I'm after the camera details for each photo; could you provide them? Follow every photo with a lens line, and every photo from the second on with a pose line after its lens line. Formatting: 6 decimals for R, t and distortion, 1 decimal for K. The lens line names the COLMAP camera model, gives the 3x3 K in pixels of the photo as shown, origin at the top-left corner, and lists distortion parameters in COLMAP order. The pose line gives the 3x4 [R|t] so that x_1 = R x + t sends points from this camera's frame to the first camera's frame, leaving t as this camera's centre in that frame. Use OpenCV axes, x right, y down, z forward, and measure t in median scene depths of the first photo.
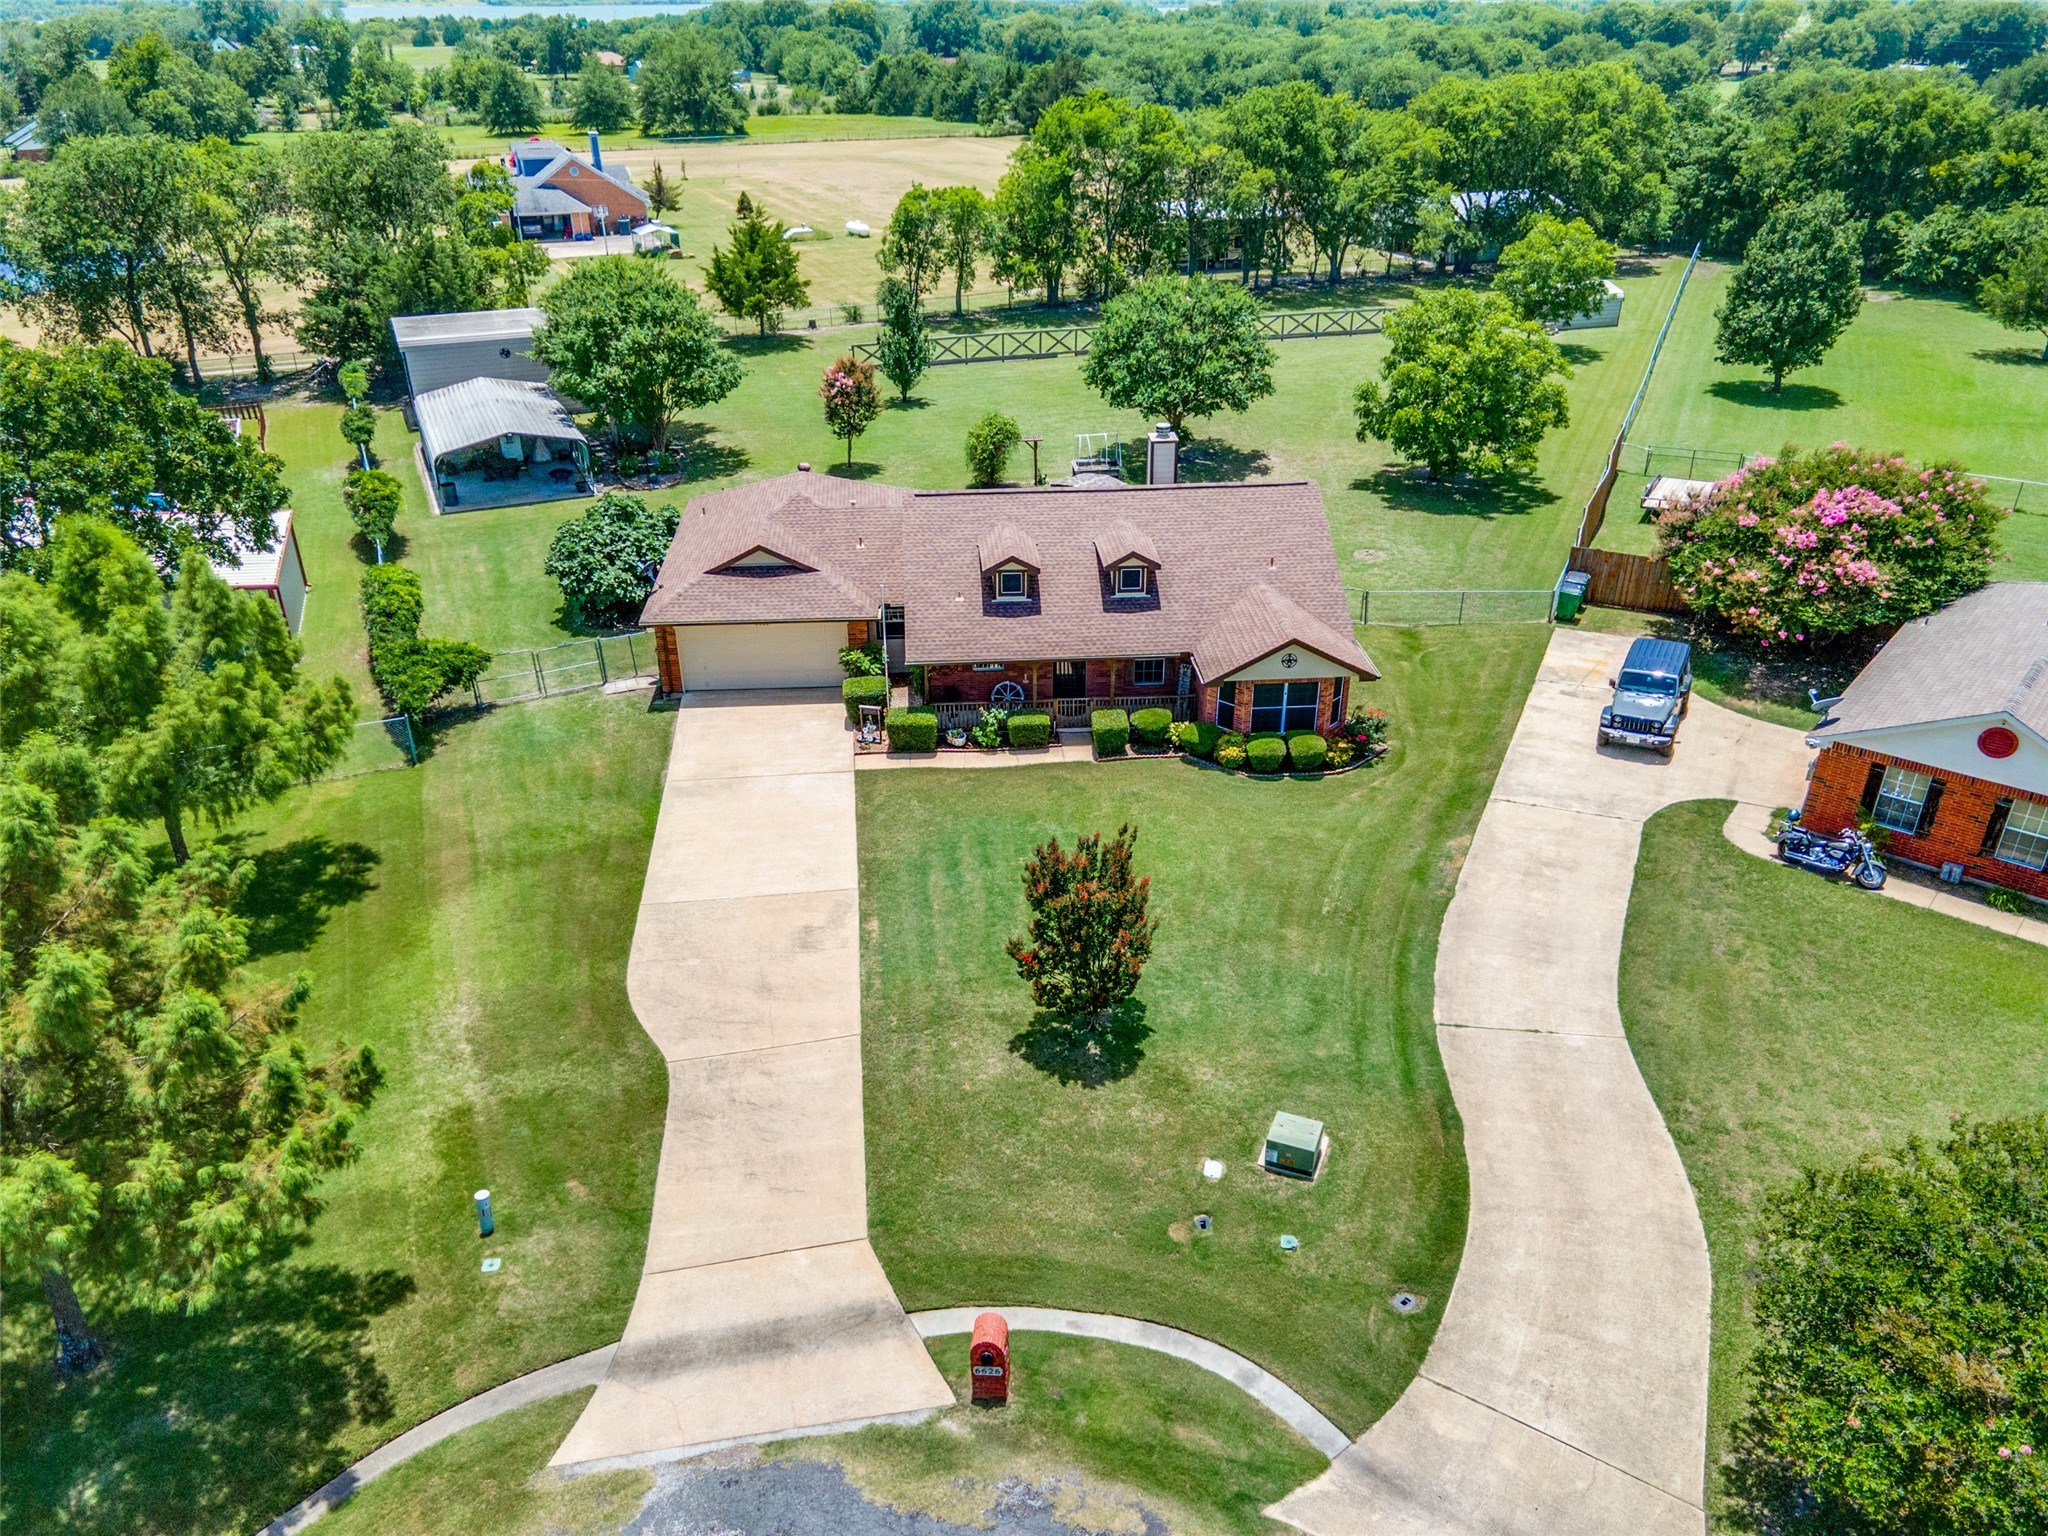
lens RADIAL K [[1458.2, 0, 1024.0], [0, 1458.2, 768.0], [0, 0, 1]] dist [0.031157, 0.004014]
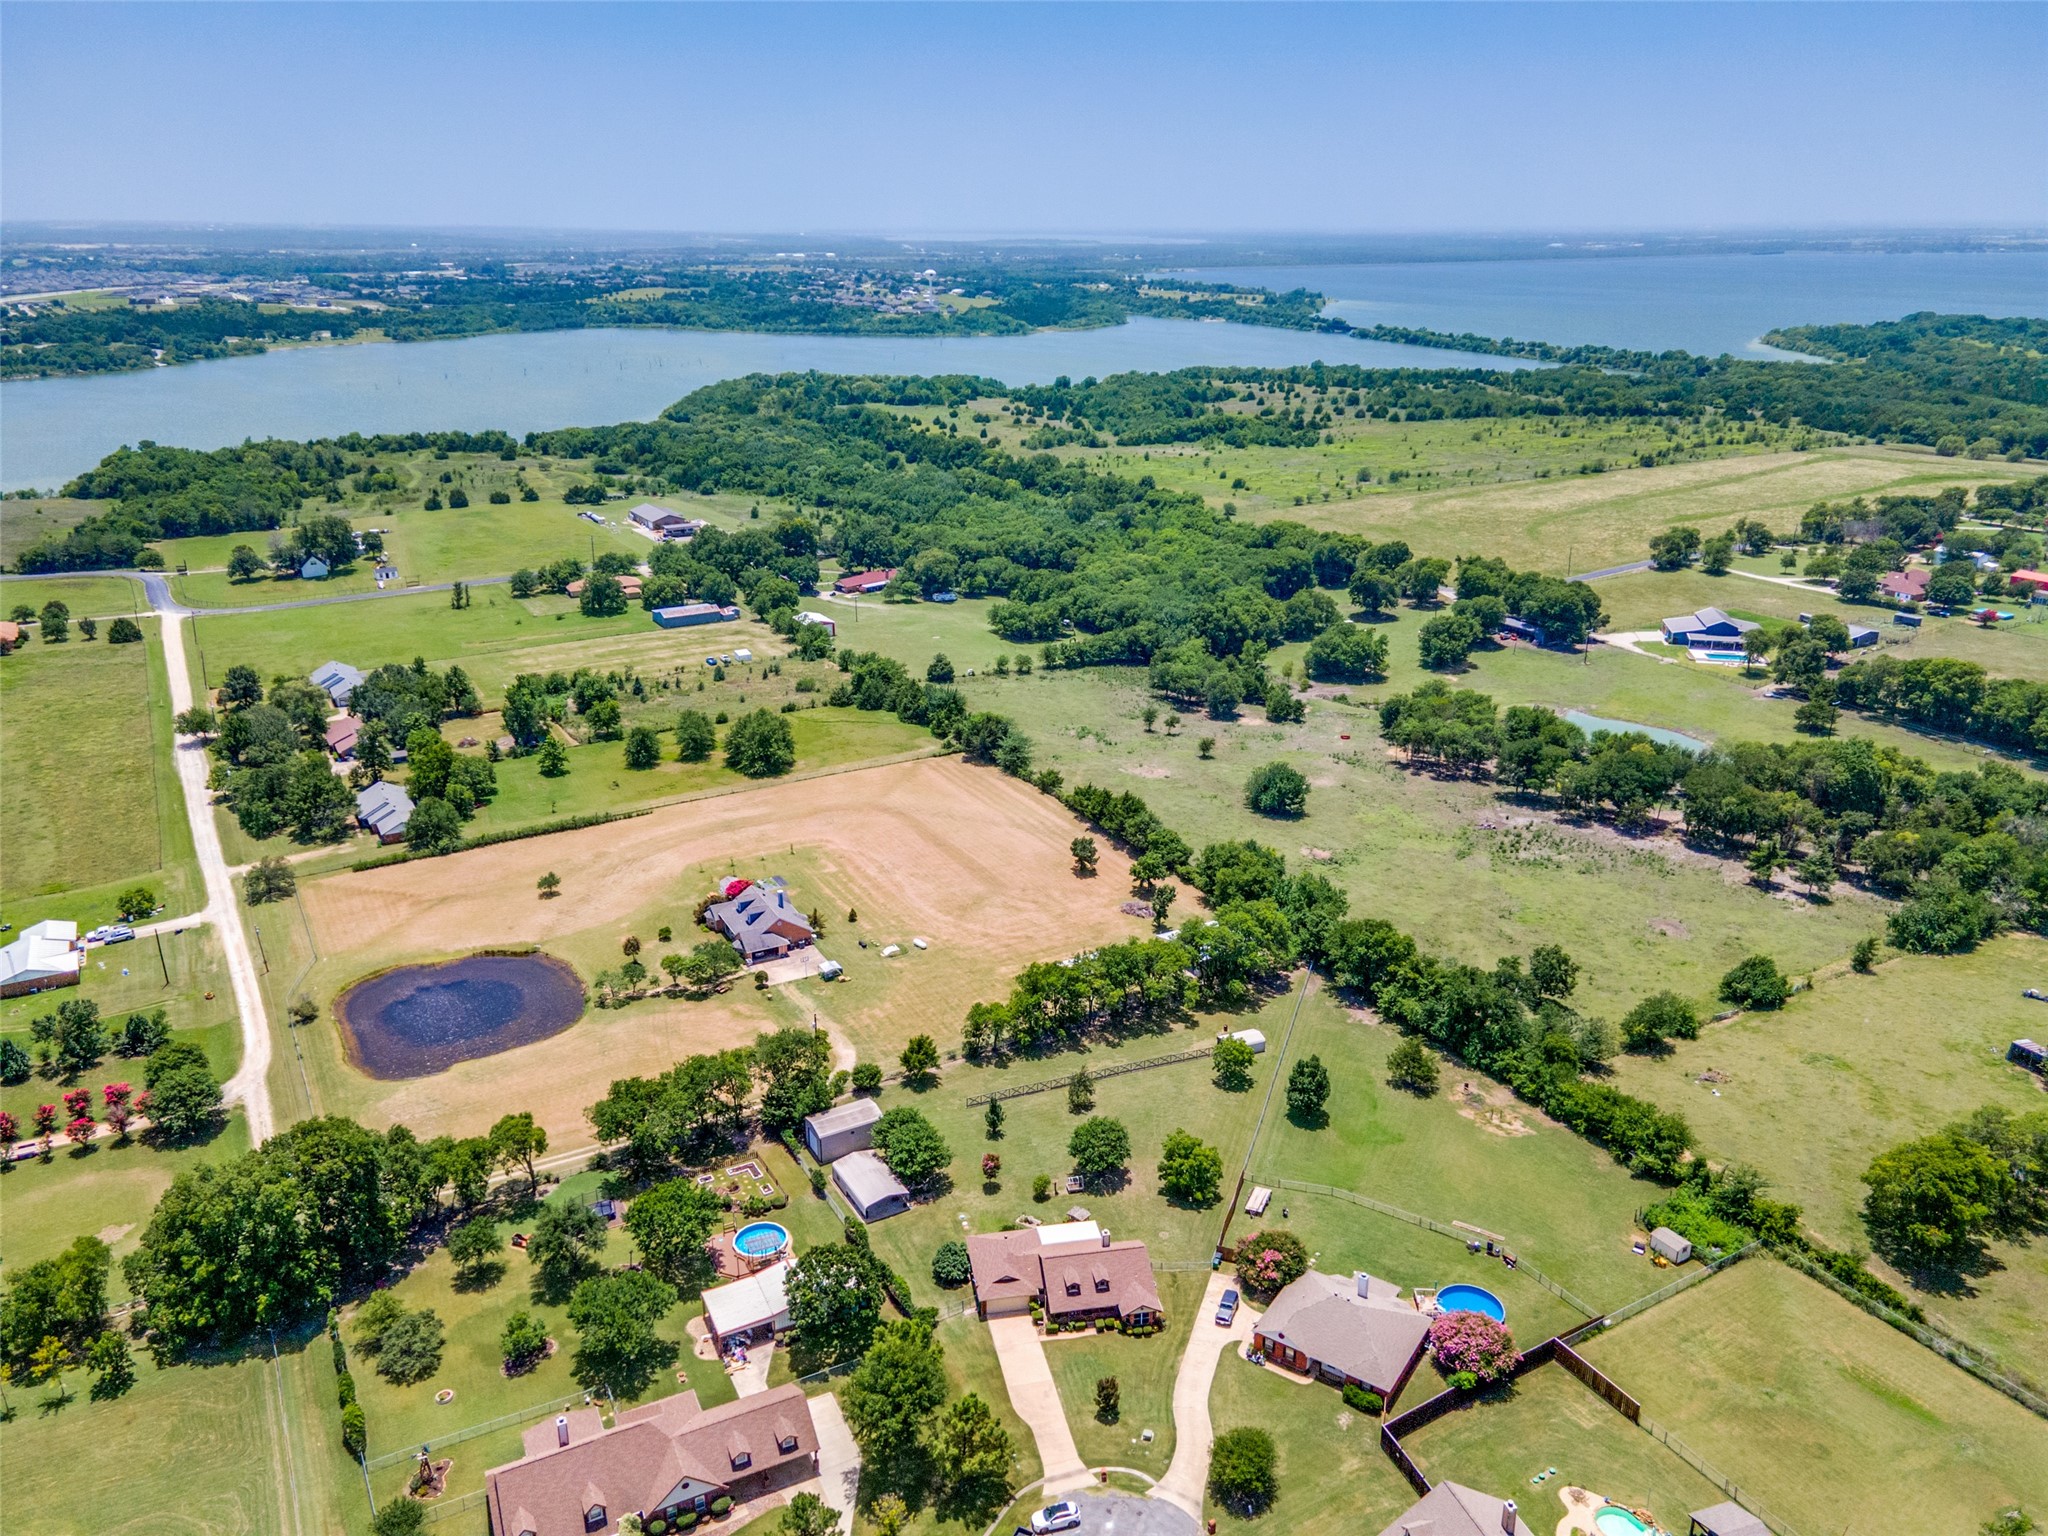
lens RADIAL K [[1458.2, 0, 1024.0], [0, 1458.2, 768.0], [0, 0, 1]] dist [0.031157, 0.004014]
pose [[0.994363, -0.028985, 0.101987, -0.532638], [0.042870, 0.989683, -0.136713, -1.030511], [-0.096972, 0.140314, 0.985347, -3.287242]]
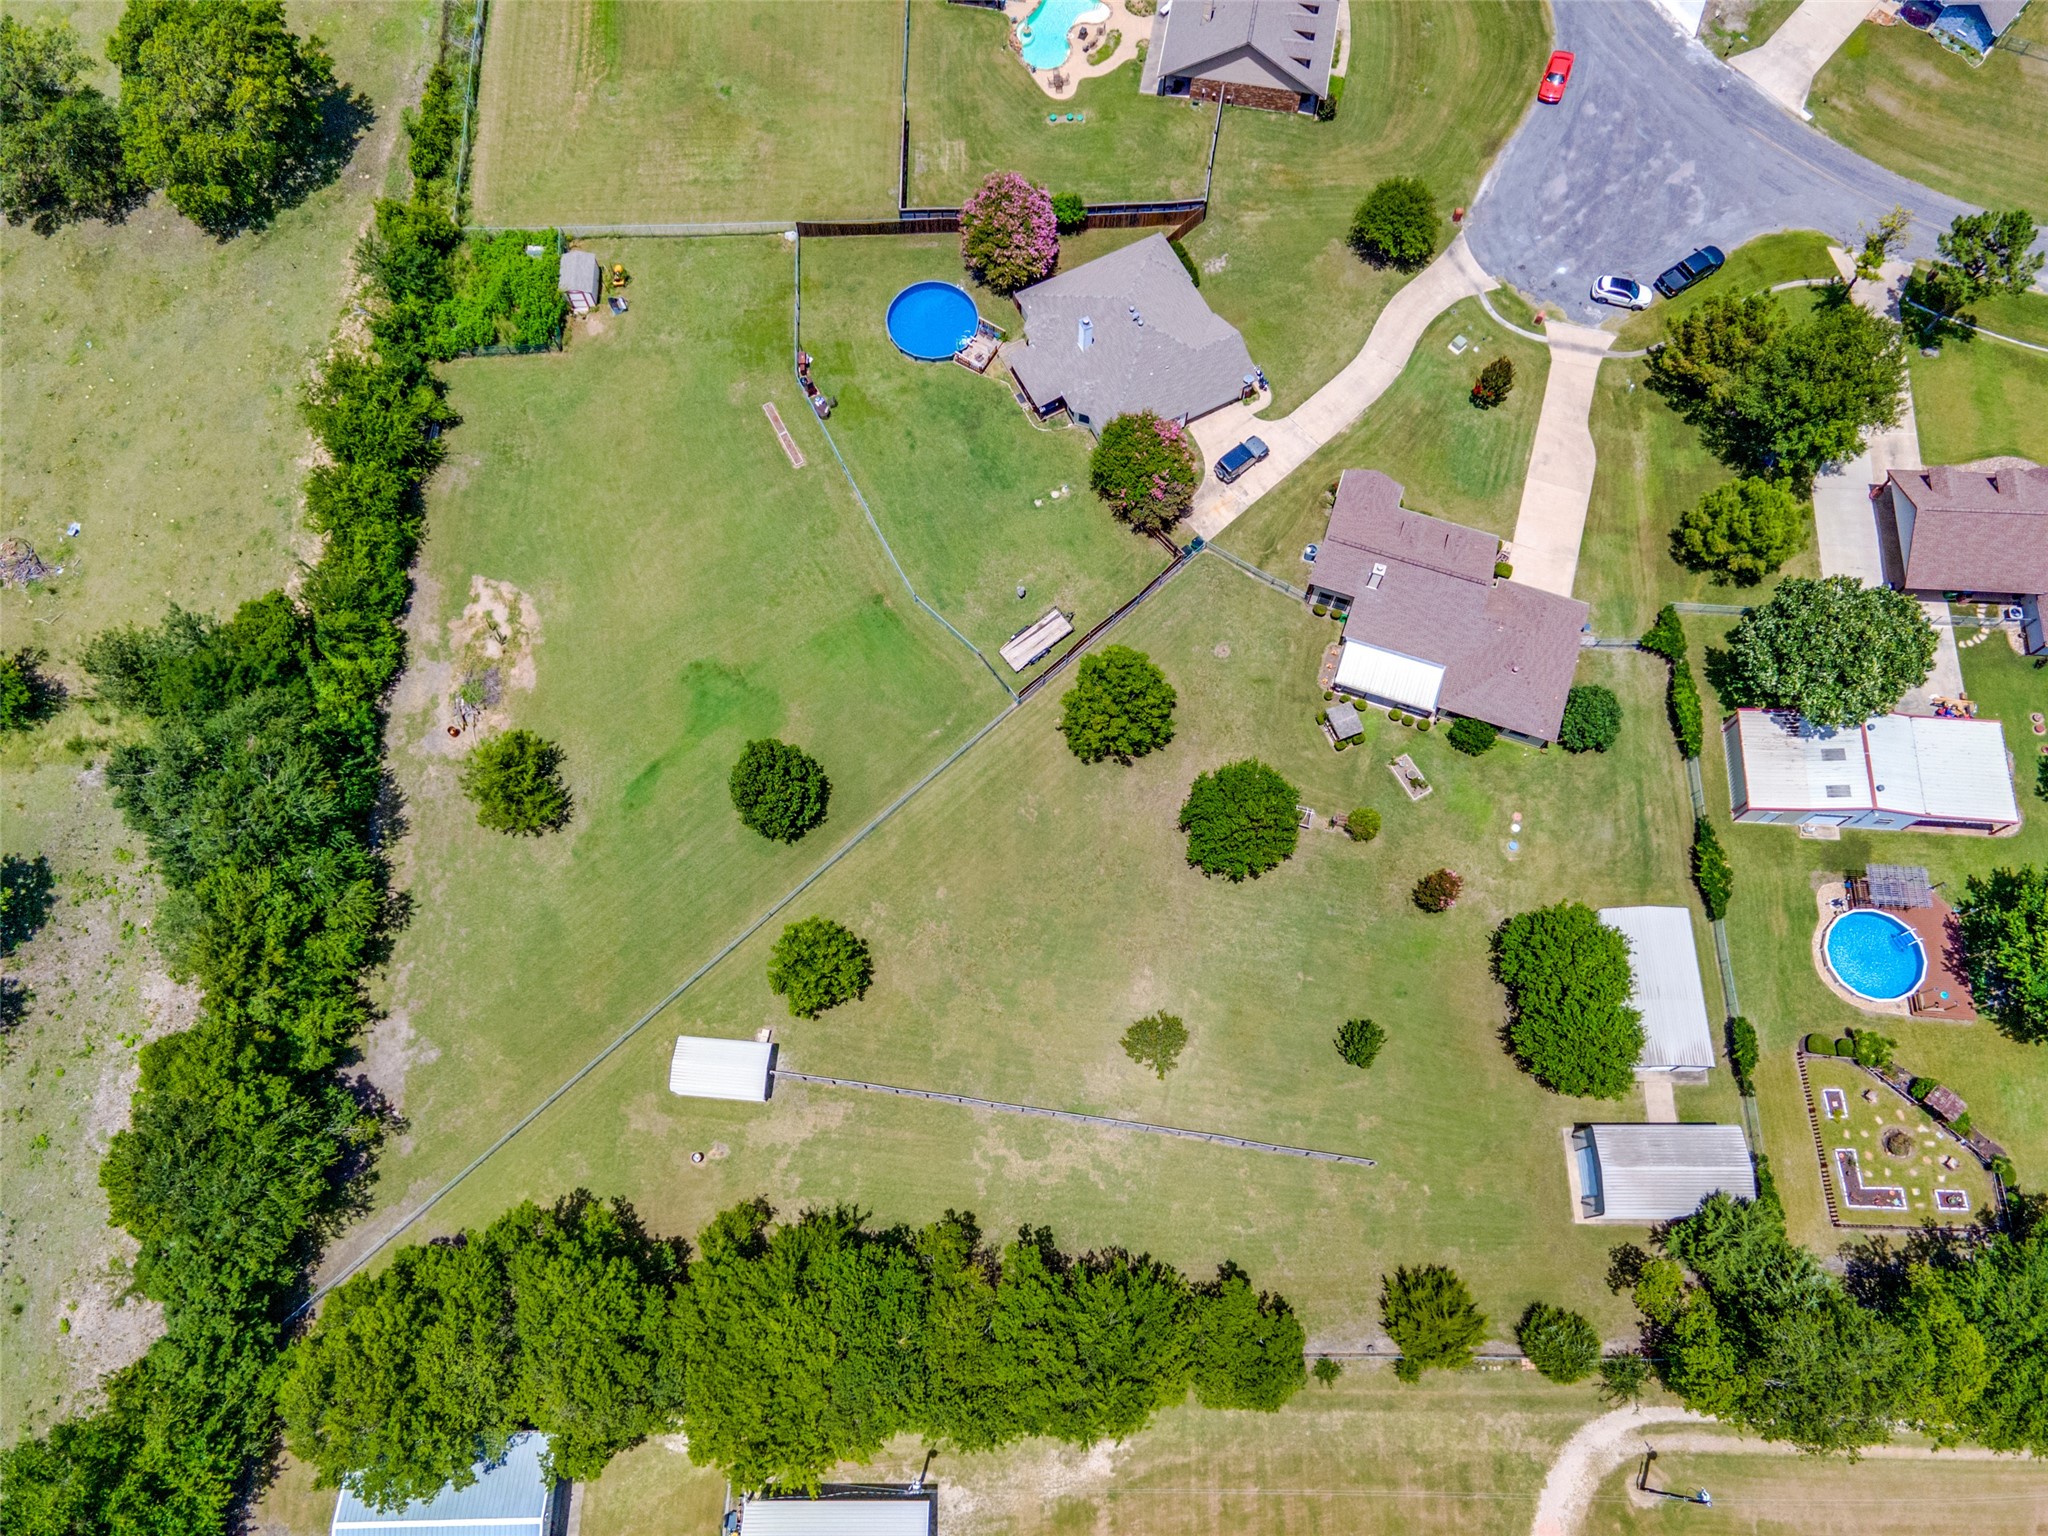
lens RADIAL K [[1458.2, 0, 1024.0], [0, 1458.2, 768.0], [0, 0, 1]] dist [0.031157, 0.004014]
pose [[-0.918109, -0.364885, 0.154708, 0.153288], [0.206251, -0.106554, 0.972680, -2.990446], [-0.338432, 0.924935, 0.173086, 1.219609]]
